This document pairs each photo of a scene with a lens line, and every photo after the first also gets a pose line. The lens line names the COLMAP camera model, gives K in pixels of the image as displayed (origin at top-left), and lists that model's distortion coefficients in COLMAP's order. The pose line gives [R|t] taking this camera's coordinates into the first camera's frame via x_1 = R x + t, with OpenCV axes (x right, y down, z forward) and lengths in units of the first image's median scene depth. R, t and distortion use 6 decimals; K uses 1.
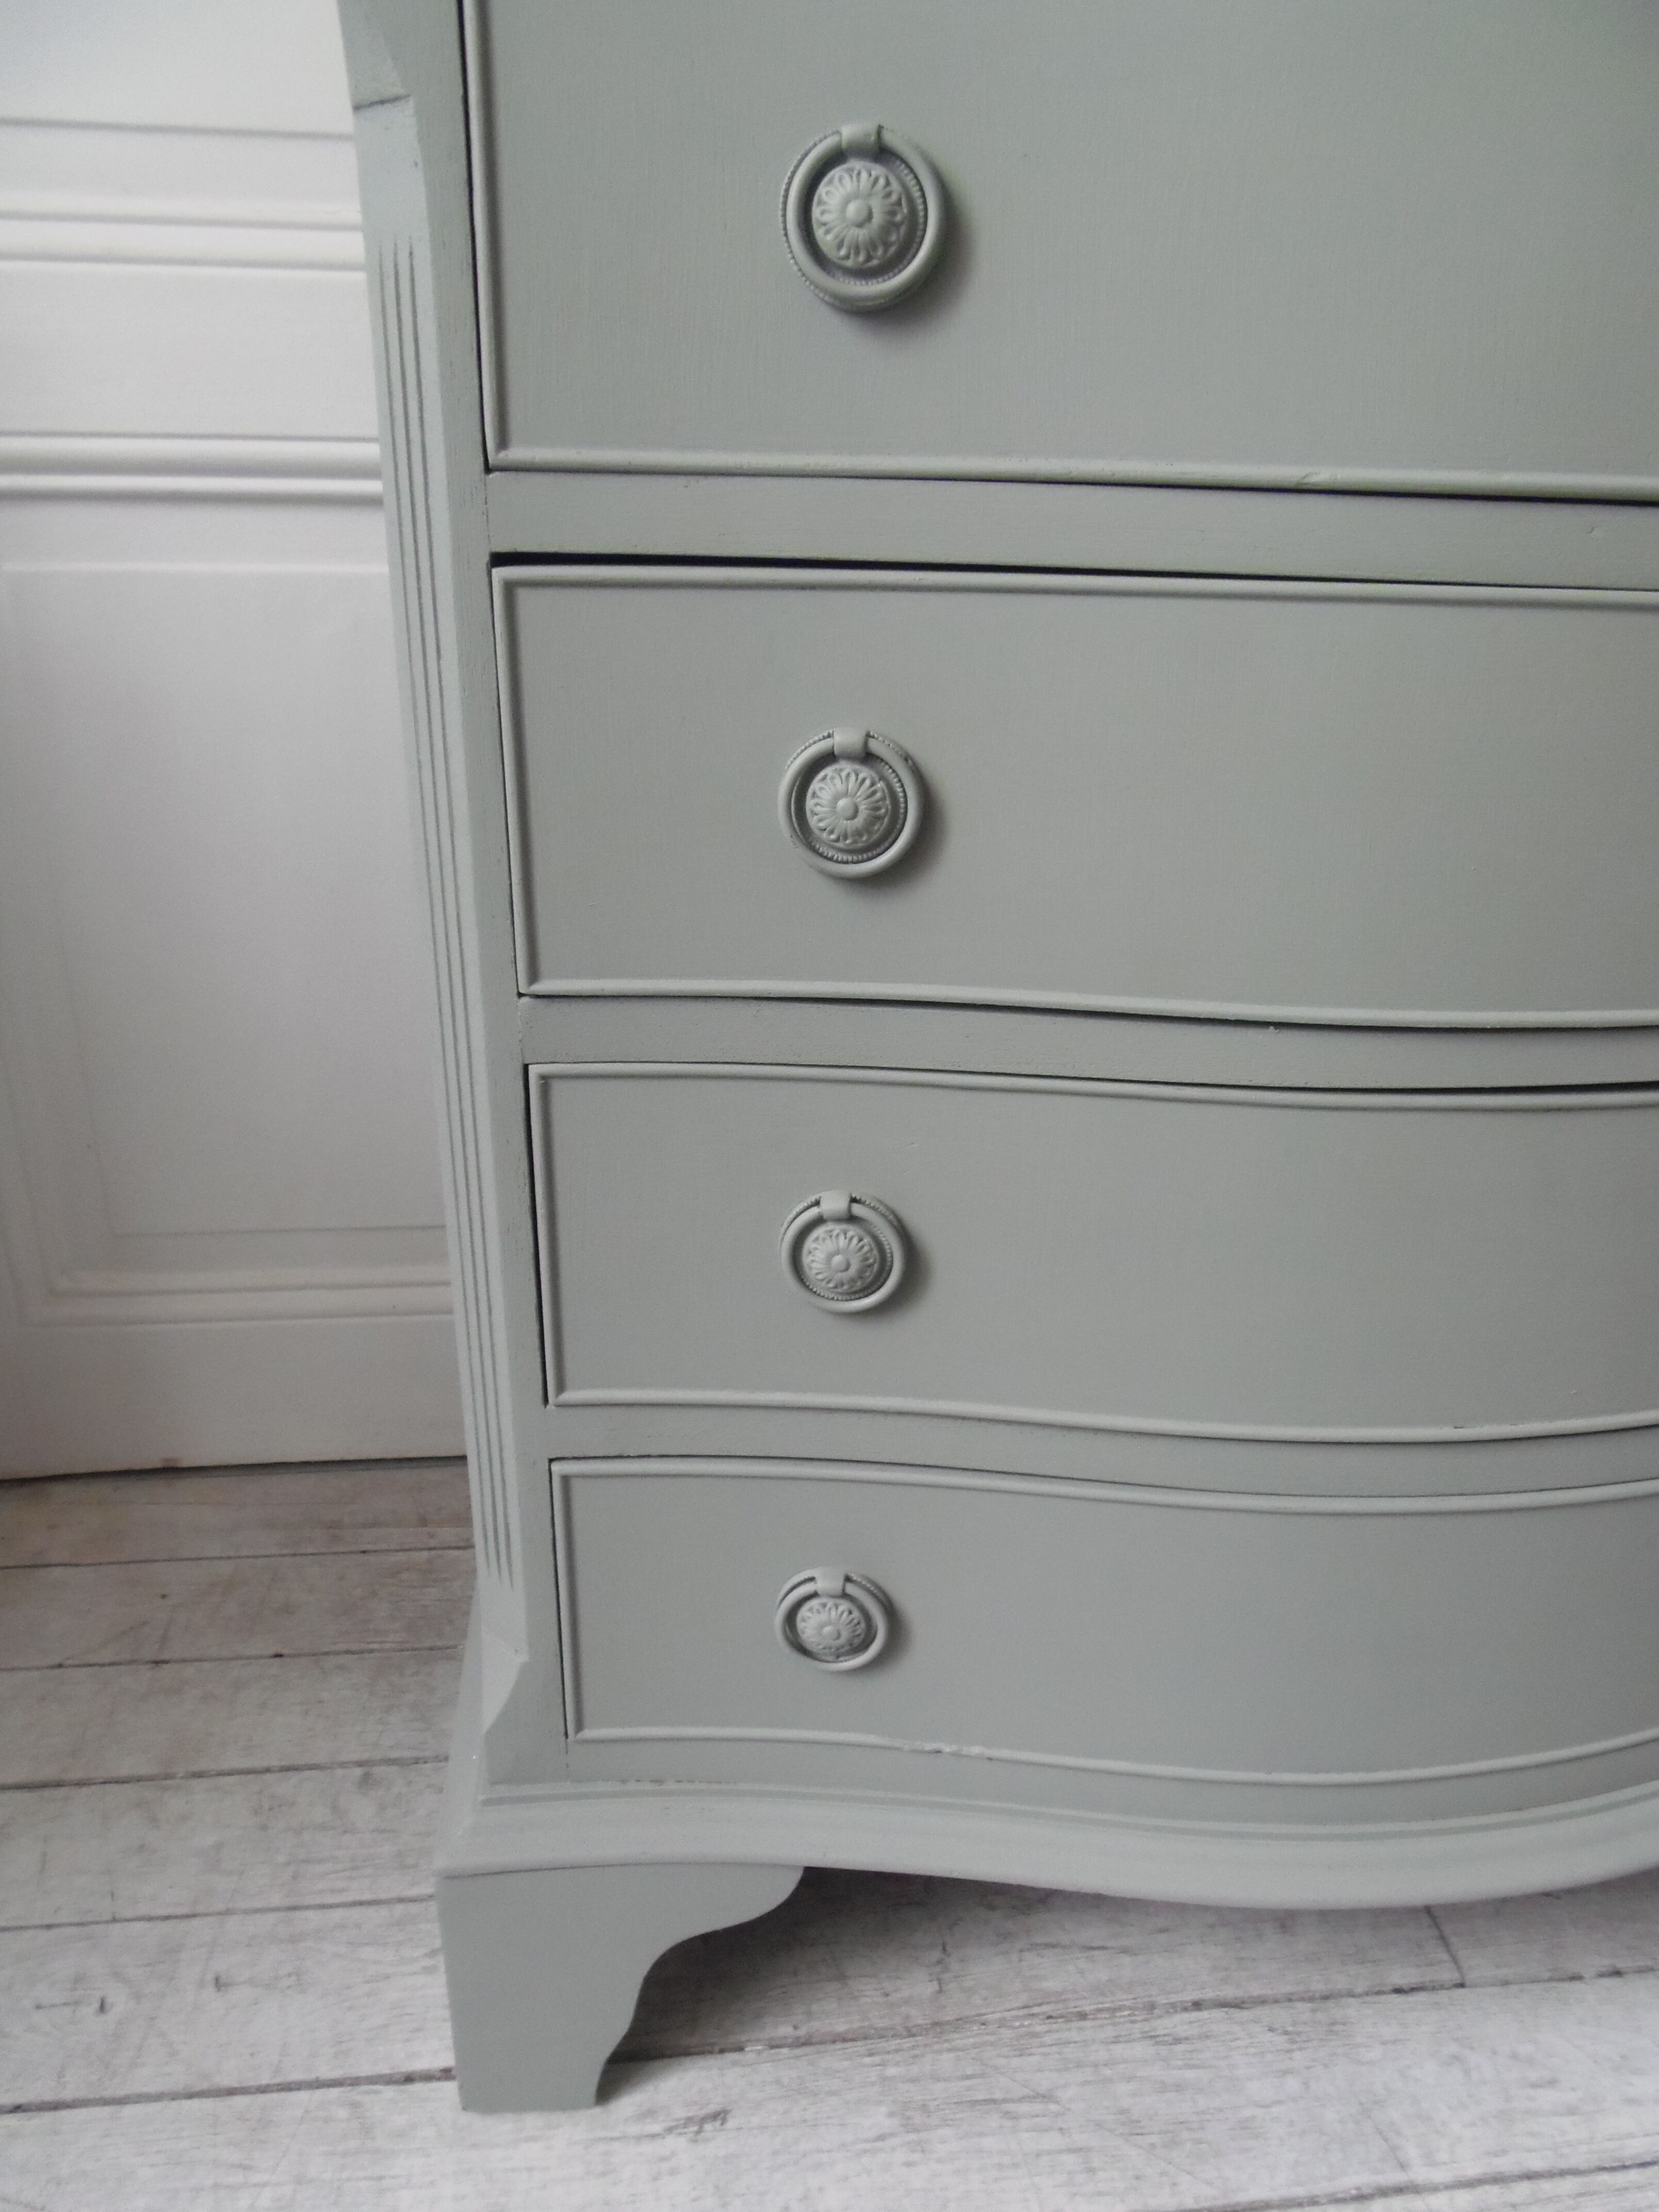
lens RADIAL K [[1603.2, 0, 860.8], [0, 1603.2, 1140.2], [0, 0, 1]] dist [-0.009438, -0.007278]
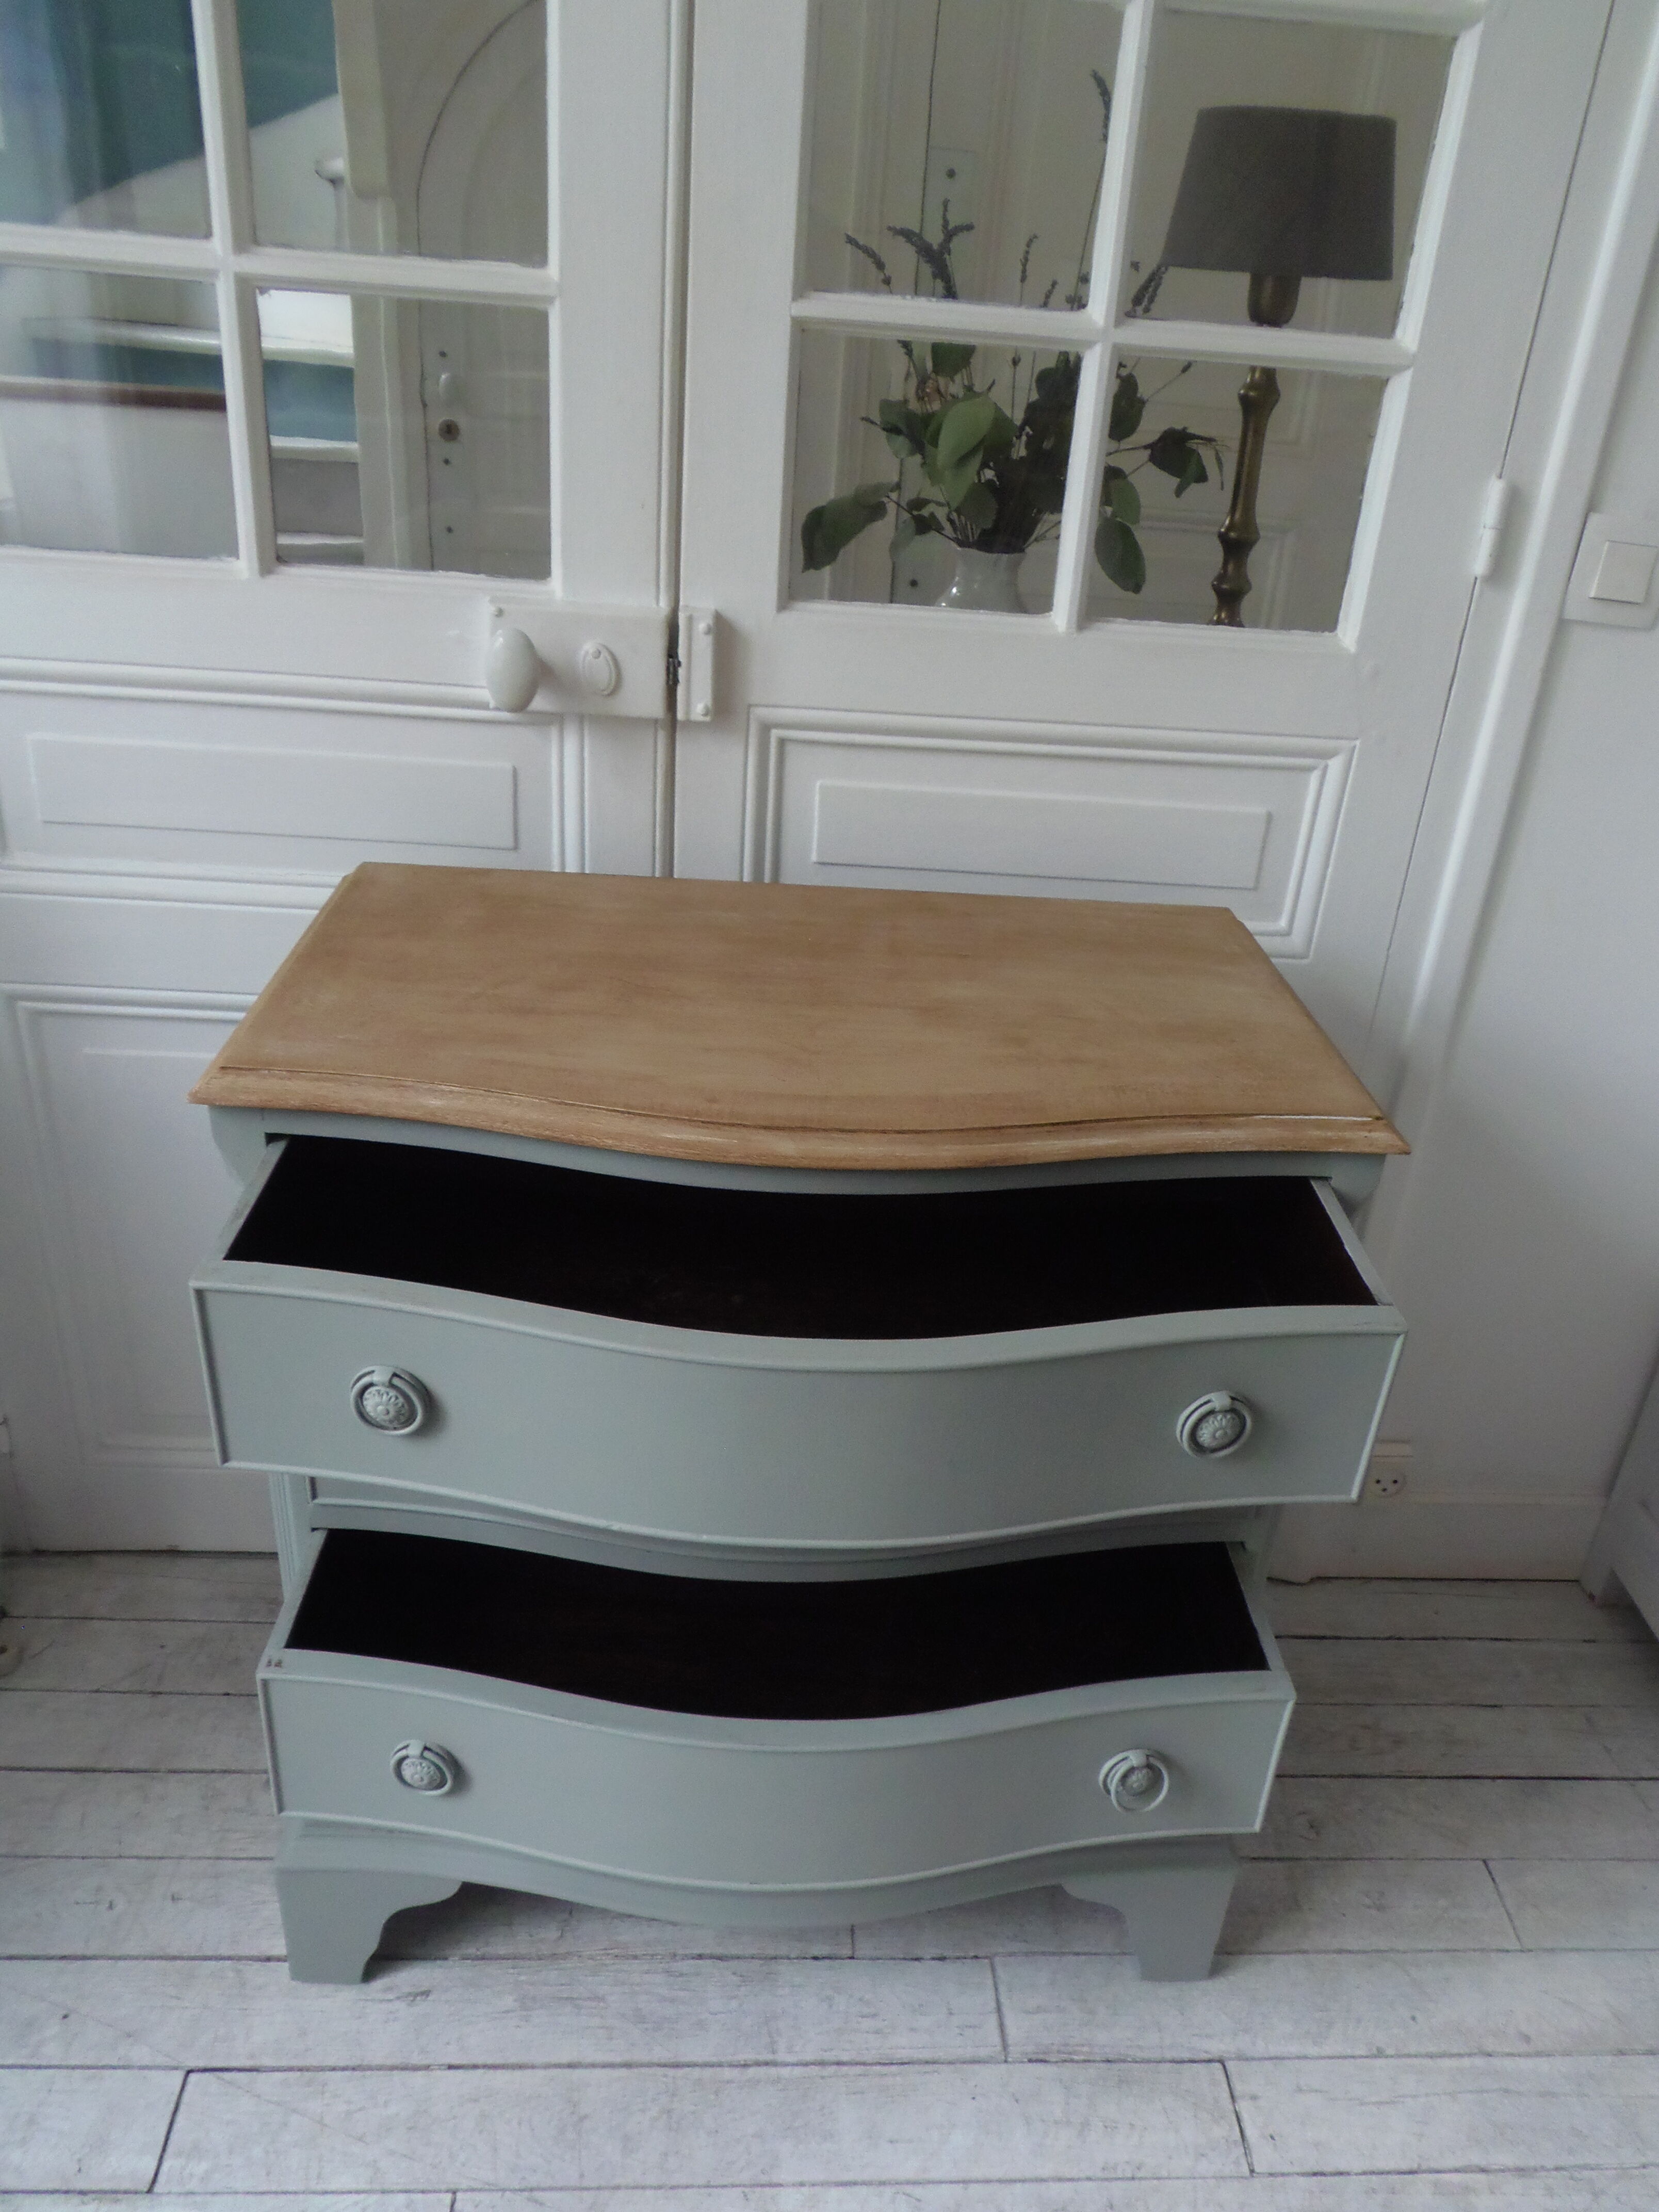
lens RADIAL K [[1603.2, 0, 876.8], [0, 1603.2, 1122.3], [0, 0, 1]] dist [-0.009438, -0.007278]
pose [[0.997001, 0.072756, -0.026375, 0.416691], [-0.070553, 0.994566, 0.076559, -0.598467], [0.031802, -0.074469, 0.996716, -0.794190]]
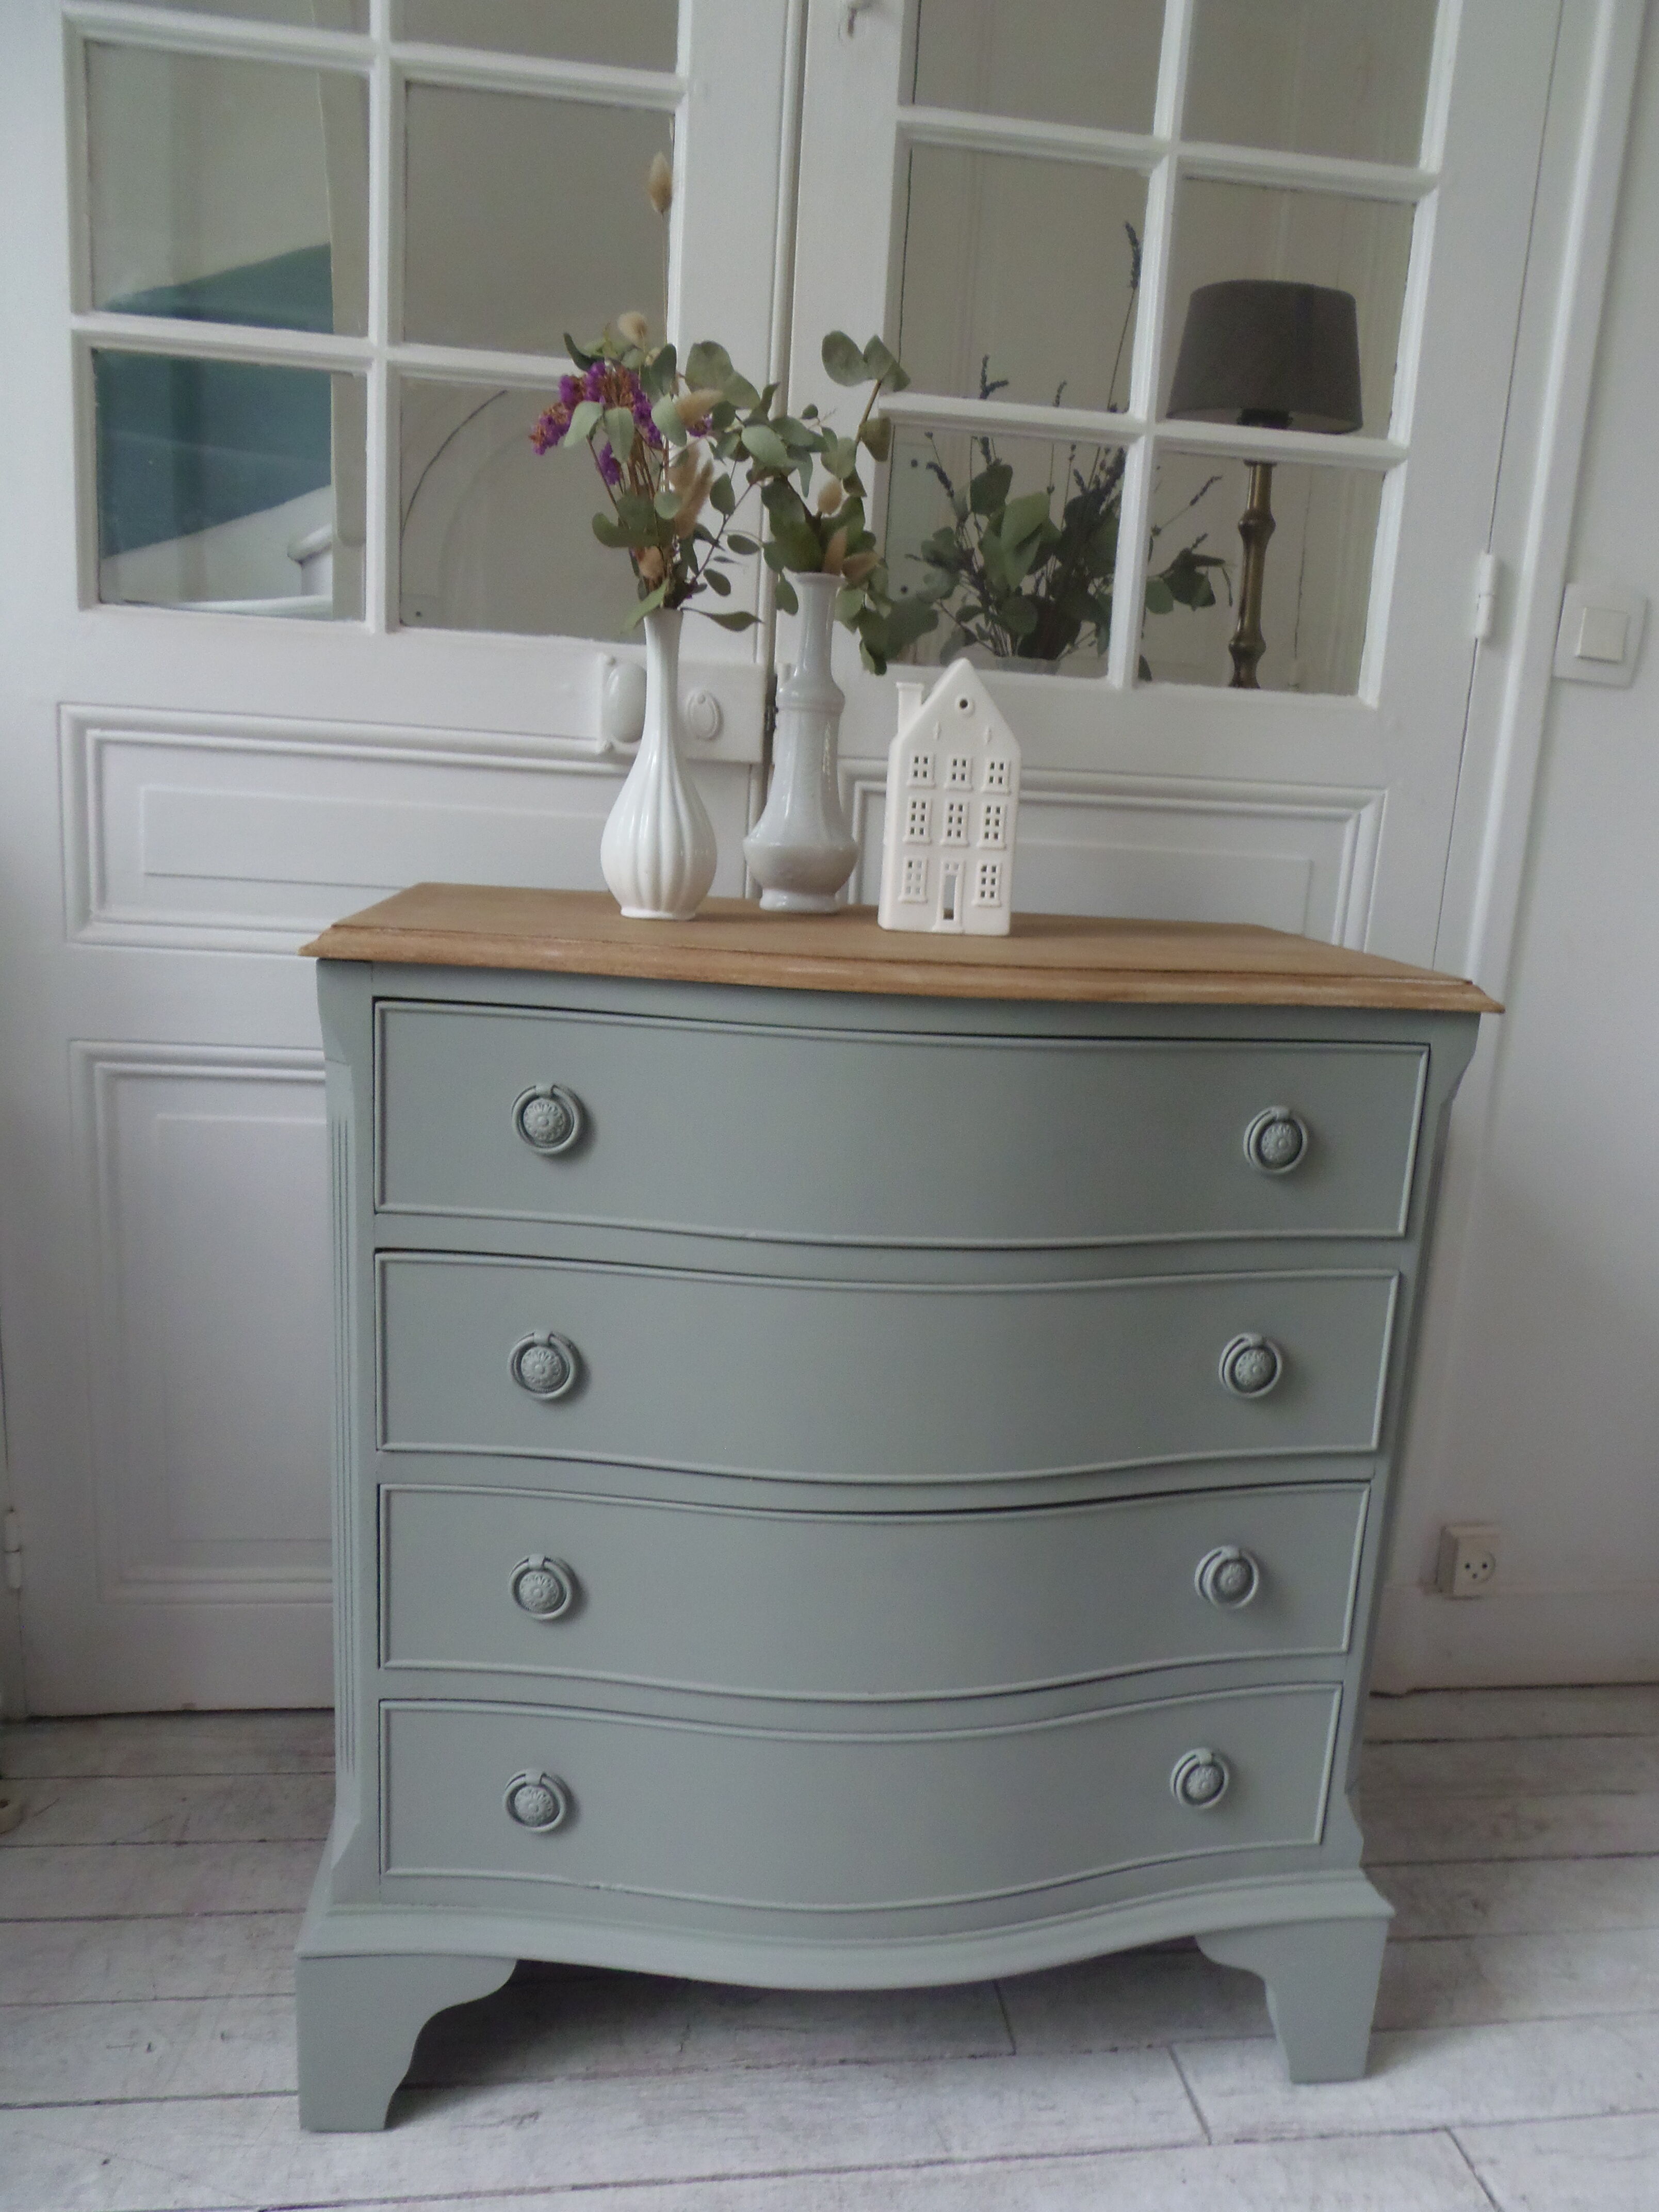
lens RADIAL K [[1603.2, 0, 868.1], [0, 1603.2, 1127.0], [0, 0, 1]] dist [-0.009438, -0.007278]
pose [[0.998932, 0.032213, 0.033123, 0.163122], [-0.025573, 0.982535, -0.184312, -0.087480], [-0.038481, 0.183268, 0.982309, -0.785212]]
